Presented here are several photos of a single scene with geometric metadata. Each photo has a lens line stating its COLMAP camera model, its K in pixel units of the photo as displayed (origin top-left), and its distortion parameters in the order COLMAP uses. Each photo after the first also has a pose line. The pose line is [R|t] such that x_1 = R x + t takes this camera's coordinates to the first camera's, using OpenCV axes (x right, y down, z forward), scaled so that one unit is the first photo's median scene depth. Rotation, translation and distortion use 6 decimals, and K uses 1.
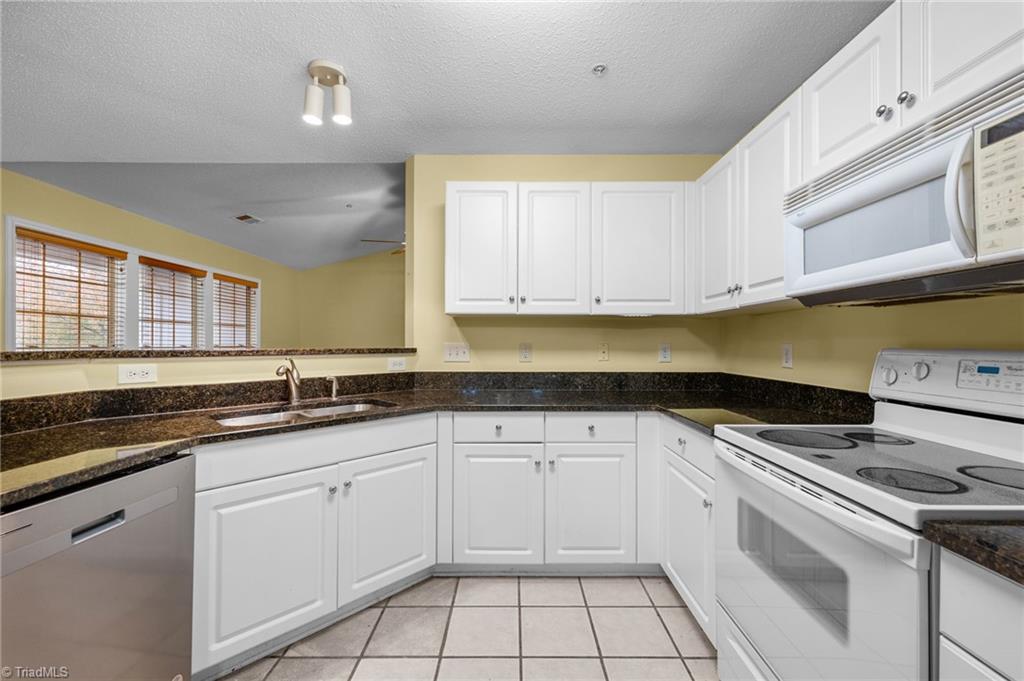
lens RADIAL K [[419.6, 0, 508.0], [0, 419.6, 343.8], [0, 0, 1]] dist [0.001641, -0.001833]
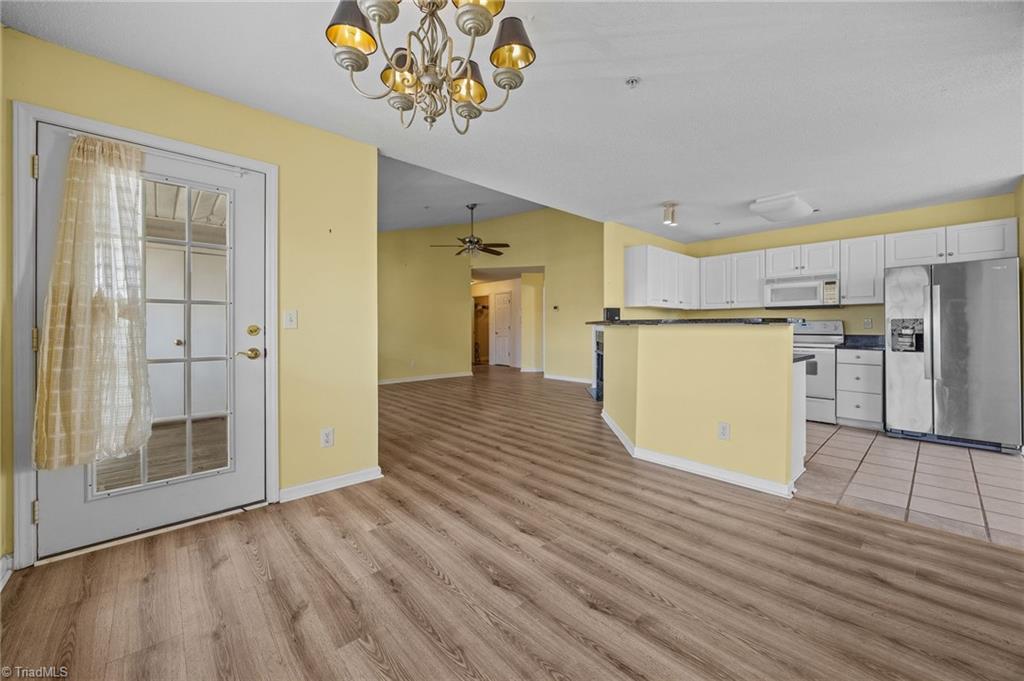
lens RADIAL K [[392.6, 0, 509.1], [0, 392.6, 327.6], [0, 0, 1]] dist [-0.000688, -0.000484]
pose [[0.722677, -0.012506, 0.691073, -2.640020], [0.006186, 0.999913, 0.011625, 0.013957], [-0.691159, -0.004126, 0.722691, 0.042581]]
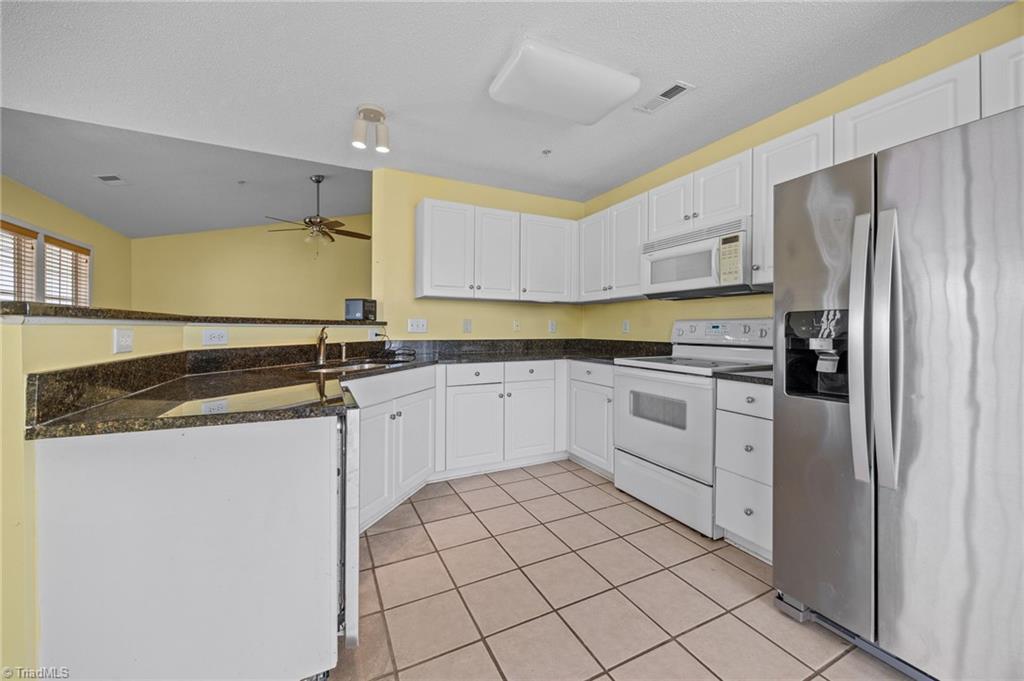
lens RADIAL K [[392.6, 0, 511.5], [0, 392.6, 331.4], [0, 0, 1]] dist [-0.000688, -0.000484]
pose [[0.893823, -0.001069, 0.448418, -0.603573], [-0.002808, 0.999964, 0.007981, 0.043272], [-0.448411, -0.008393, 0.893788, -0.333464]]
